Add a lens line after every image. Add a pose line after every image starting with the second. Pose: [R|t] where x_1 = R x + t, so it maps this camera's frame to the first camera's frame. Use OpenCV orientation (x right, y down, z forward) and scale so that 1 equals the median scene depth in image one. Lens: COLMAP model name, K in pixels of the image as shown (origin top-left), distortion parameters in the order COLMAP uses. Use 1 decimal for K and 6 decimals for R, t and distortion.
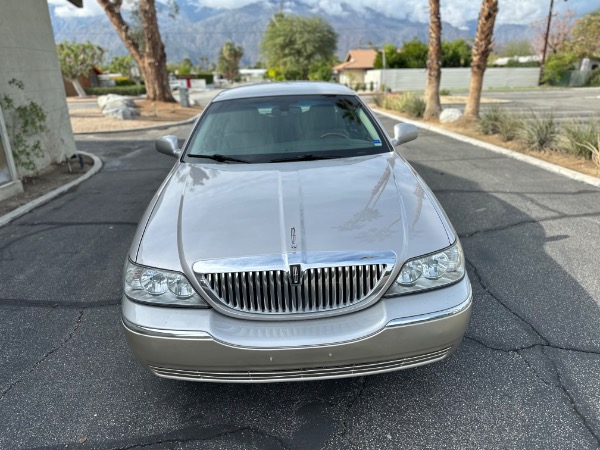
lens RADIAL K [[423.0, 0, 298.8], [0, 423.0, 228.4], [0, 0, 1]] dist [0.015189, -0.017396]
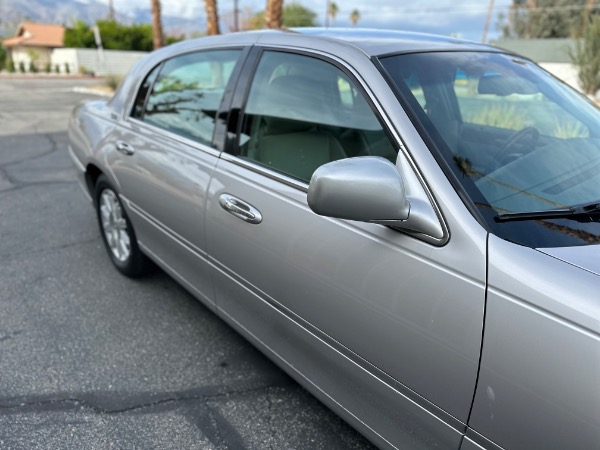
lens RADIAL K [[423.0, 0, 299.7], [0, 423.0, 229.6], [0, 0, 1]] dist [0.015189, -0.017396]
pose [[0.769700, -0.181639, 0.612020, -0.240751], [0.164601, 0.982721, 0.084650, -0.092033], [-0.616821, 0.035584, 0.786299, 0.358482]]
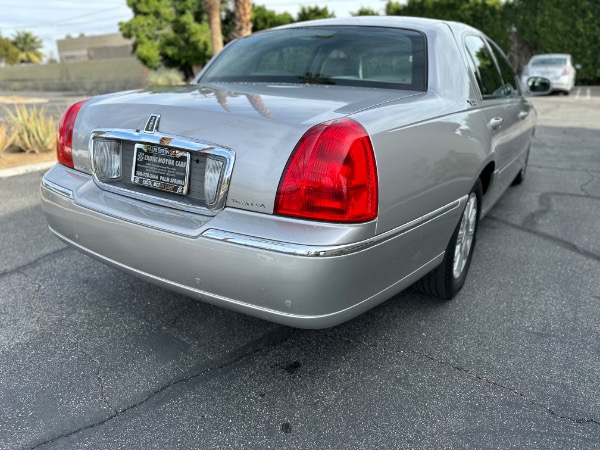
lens RADIAL K [[423.0, 0, 297.8], [0, 423.0, 230.0], [0, 0, 1]] dist [0.015189, -0.017396]
pose [[-0.816419, -0.169662, 0.551973, -0.208779], [0.219376, 0.793075, 0.568248, -0.289638], [-0.534166, 0.585019, -0.610262, 0.980121]]
